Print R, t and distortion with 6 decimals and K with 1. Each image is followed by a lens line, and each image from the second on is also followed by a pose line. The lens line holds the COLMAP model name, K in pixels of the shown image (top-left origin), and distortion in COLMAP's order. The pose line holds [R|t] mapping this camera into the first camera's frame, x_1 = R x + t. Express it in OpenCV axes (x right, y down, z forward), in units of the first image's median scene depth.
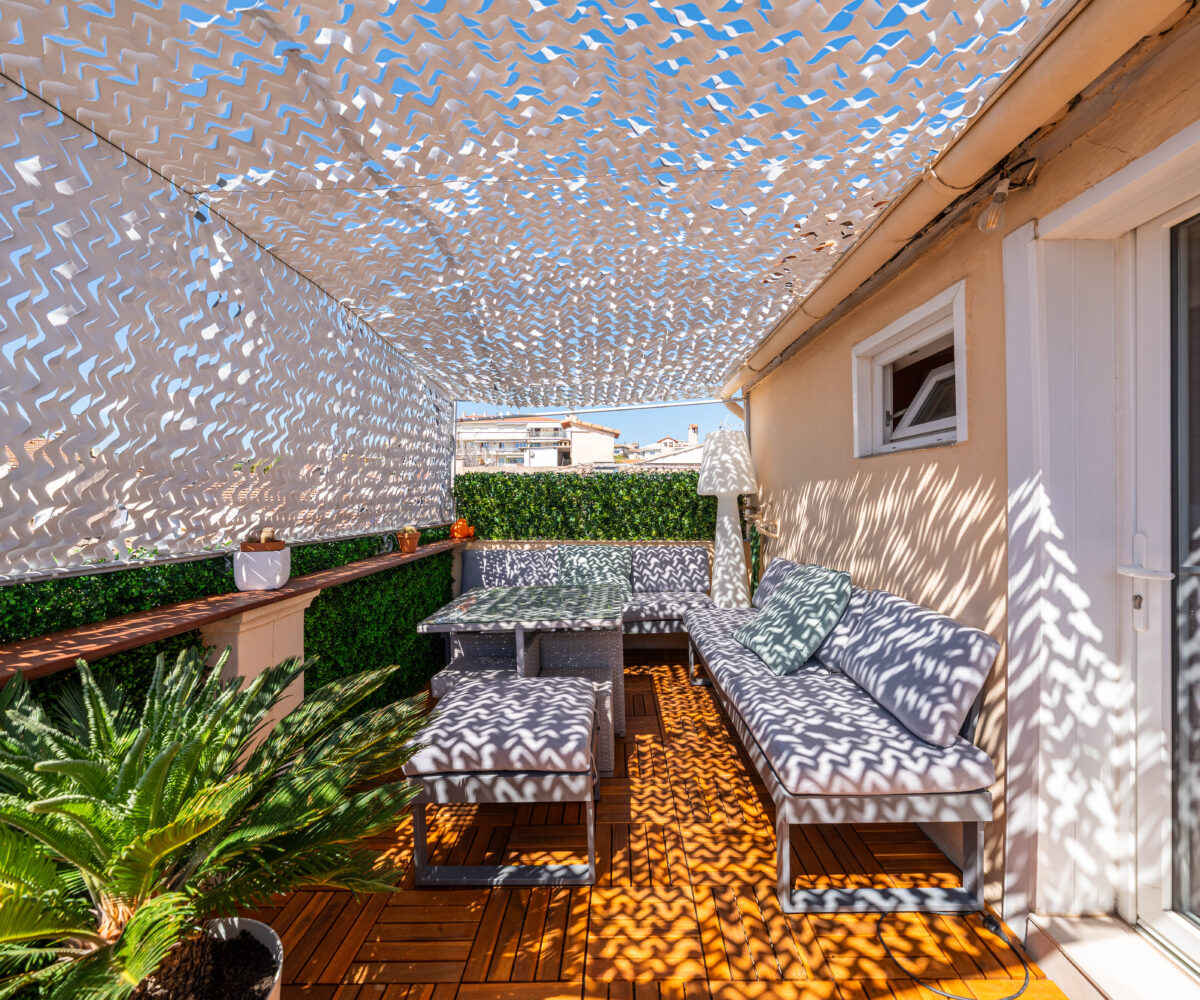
lens RADIAL K [[507.3, 0, 603.8], [0, 507.3, 500.4], [0, 0, 1]] dist [-0.004075, -0.000621]
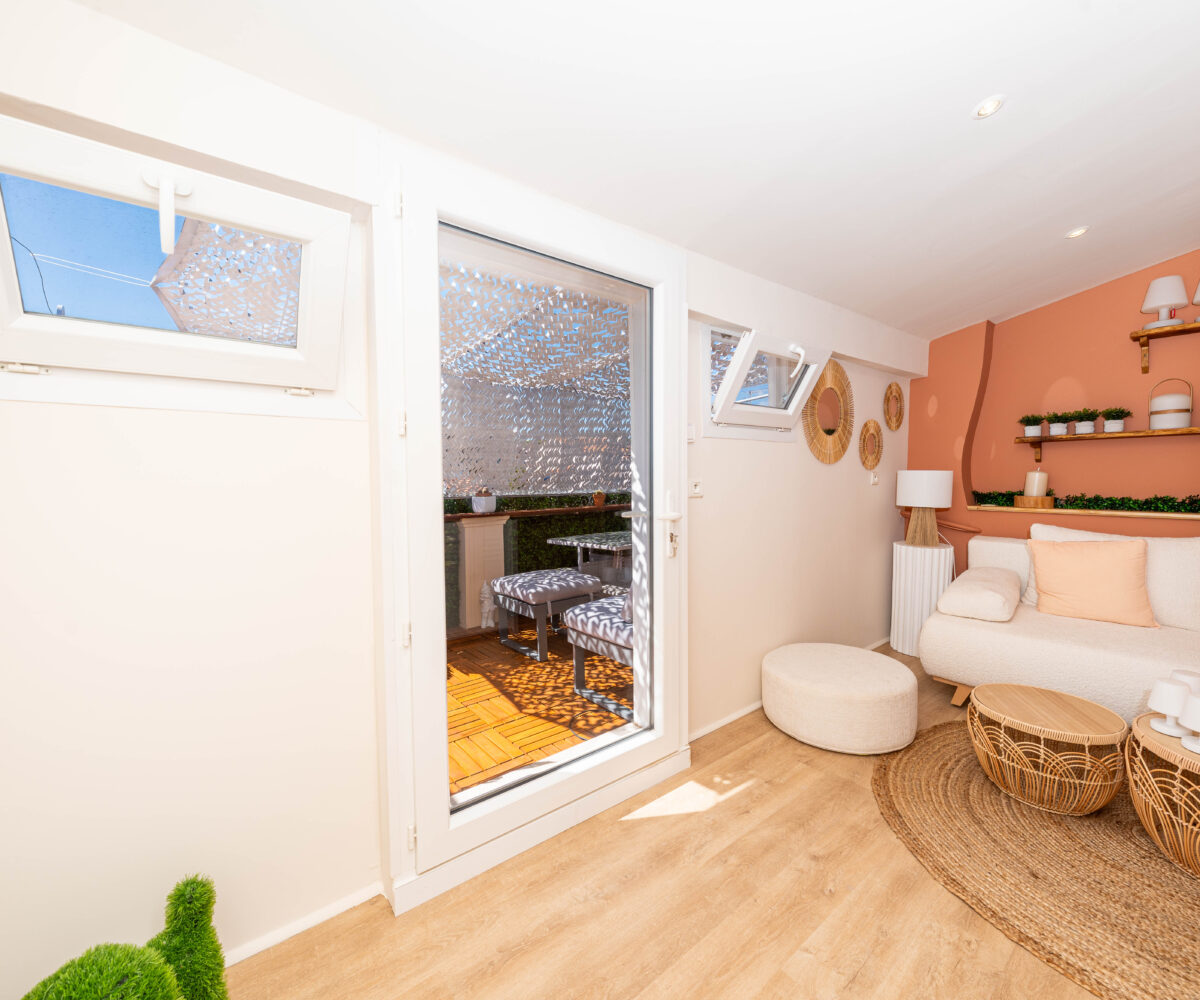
lens RADIAL K [[507.3, 0, 603.8], [0, 507.3, 500.4], [0, 0, 1]] dist [-0.004075, -0.000621]
pose [[0.636409, 0.034067, -0.770599, 1.727124], [0.007698, 0.998694, 0.050508, 0.003669], [0.771314, -0.038076, 0.635315, -0.065236]]
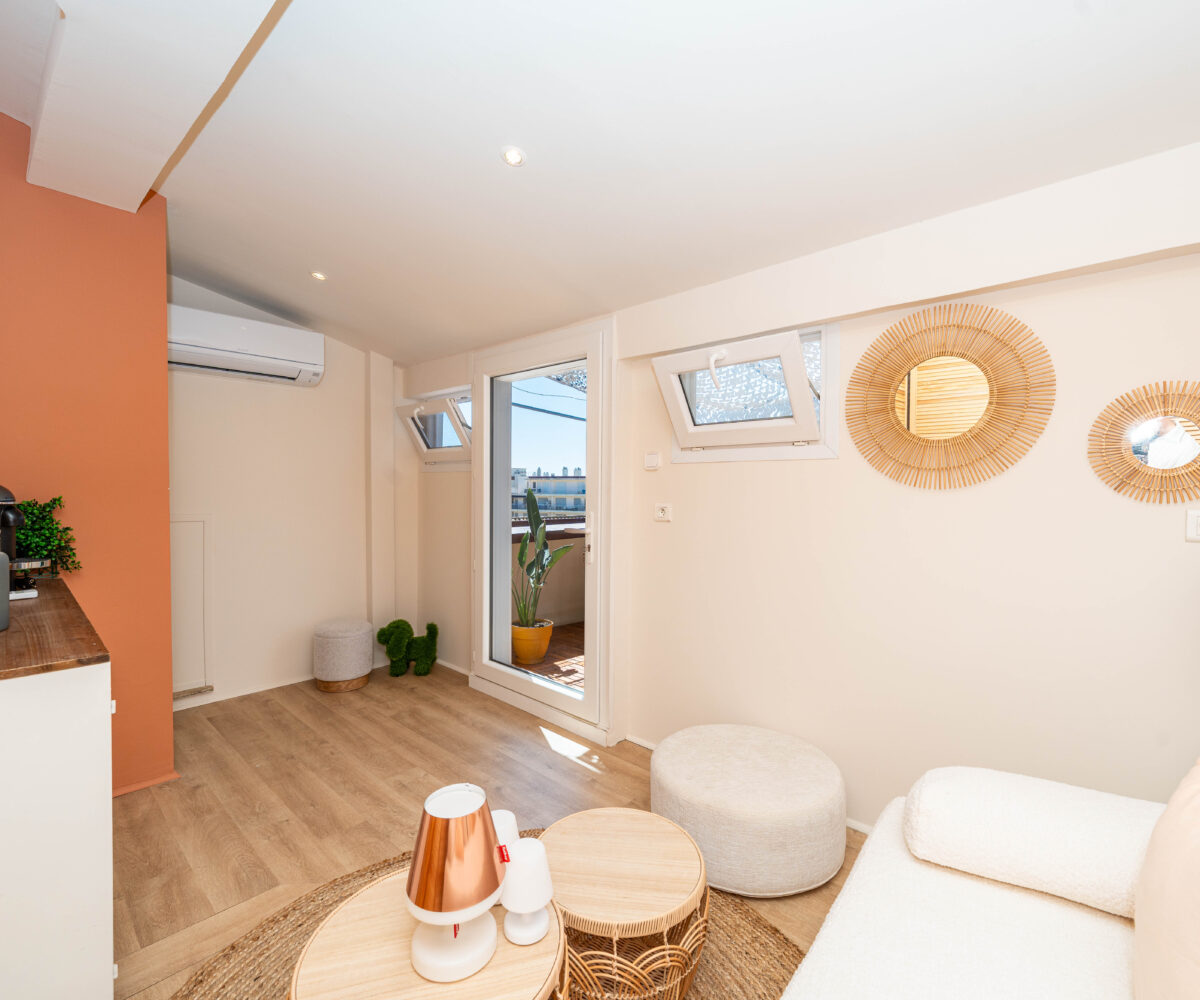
lens RADIAL K [[554.2, 0, 600.0], [0, 554.2, 500.0], [0, 0, 1]] dist [0.000438, 0.000038]
pose [[-0.661210, 0.011828, -0.750108, 2.092517], [-0.002131, 0.999842, 0.017644, -0.018999], [0.750198, 0.013264, -0.661080, 1.713126]]
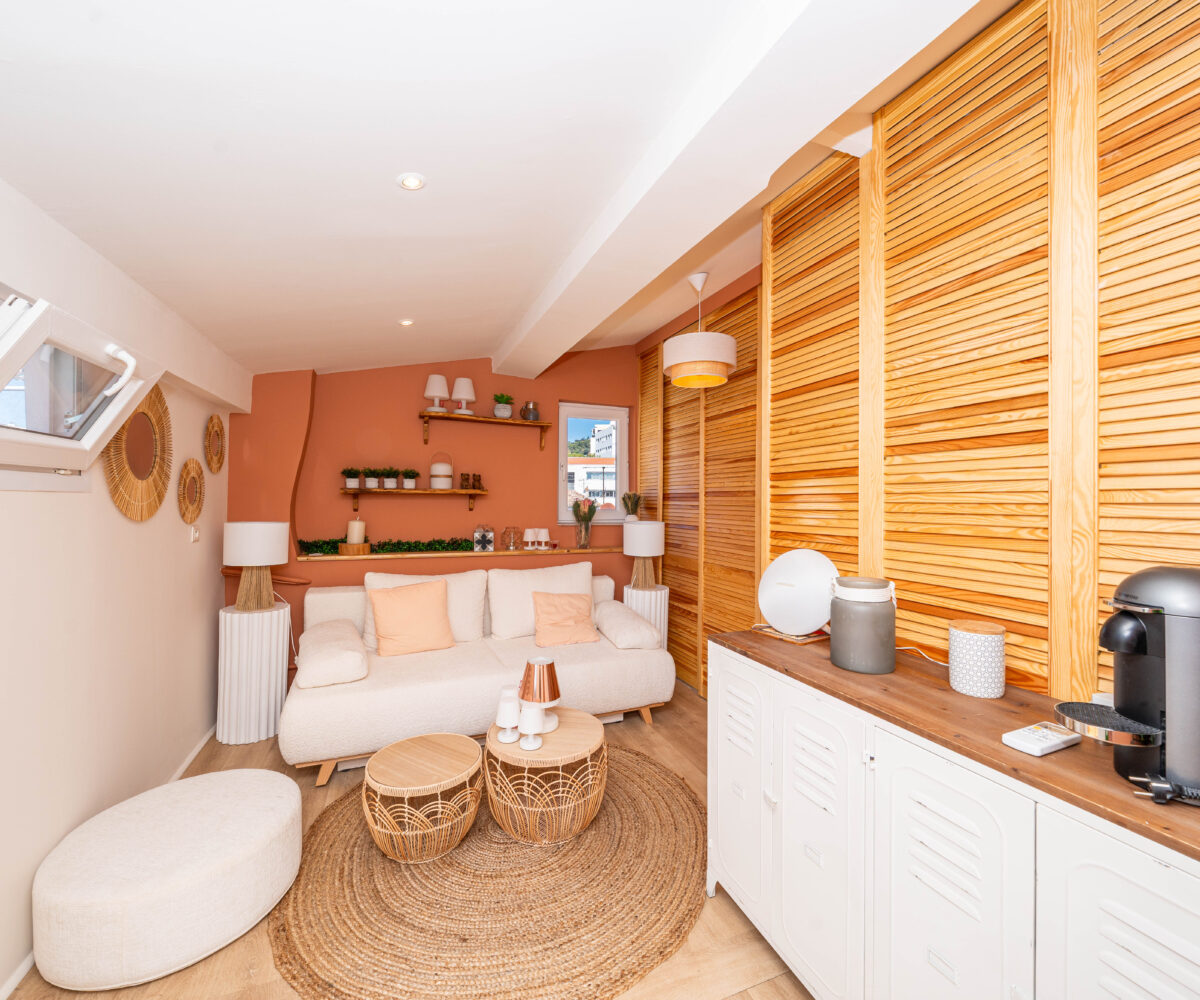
lens RADIAL K [[507.3, 0, 603.8], [0, 507.3, 500.4], [0, 0, 1]] dist [-0.004075, -0.000621]
pose [[0.921566, 0.011155, 0.388060, 1.445748], [-0.012121, 0.999927, 0.000044, -0.083228], [-0.388031, -0.004744, 0.921634, 0.094878]]
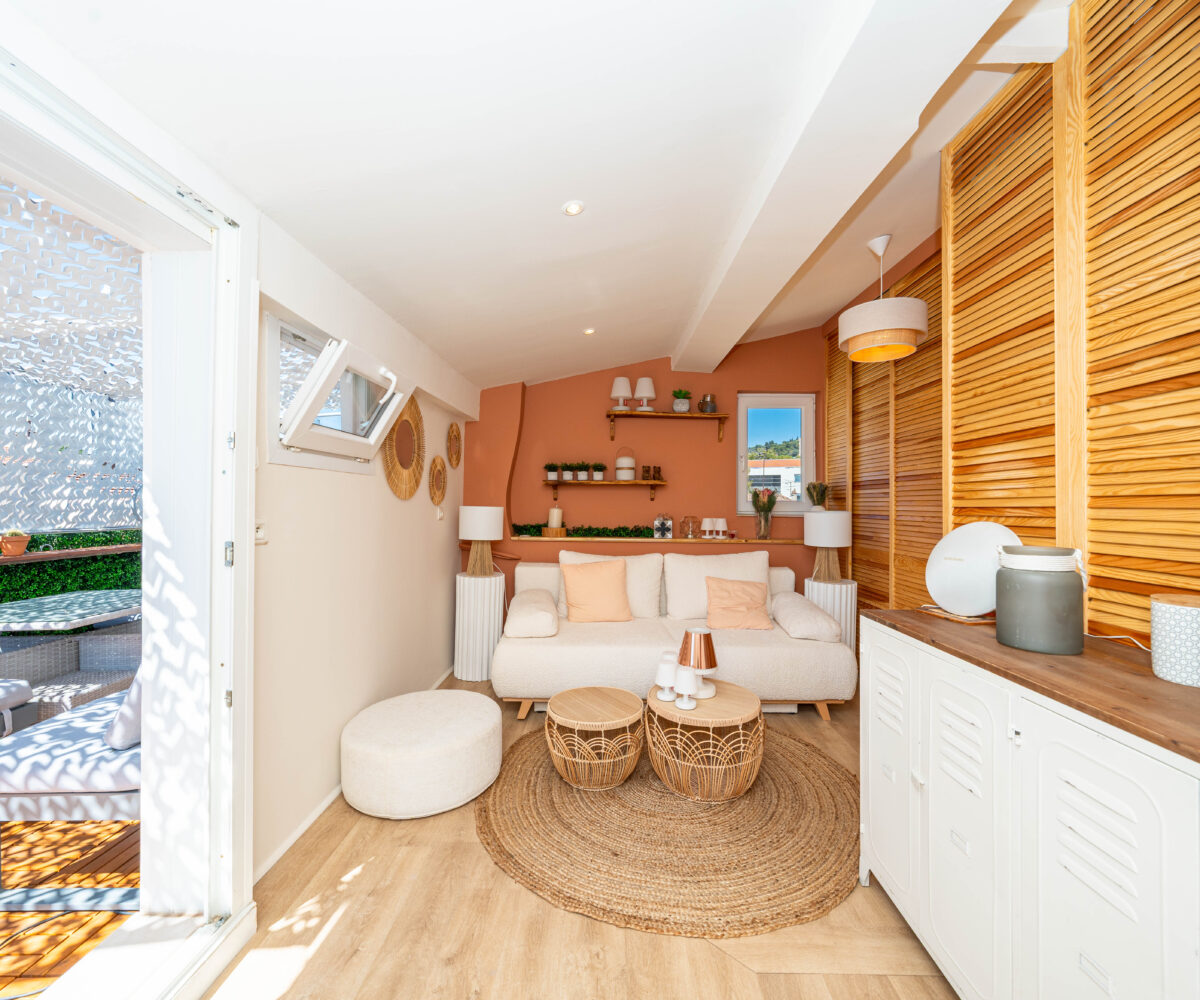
lens RADIAL K [[507.3, 0, 603.8], [0, 507.3, 500.4], [0, 0, 1]] dist [-0.004075, -0.000621]
pose [[0.999943, 0.010222, 0.002941, 1.533130], [-0.010207, 0.999934, -0.005242, -0.020141], [-0.002994, 0.005212, 0.999982, -0.013226]]
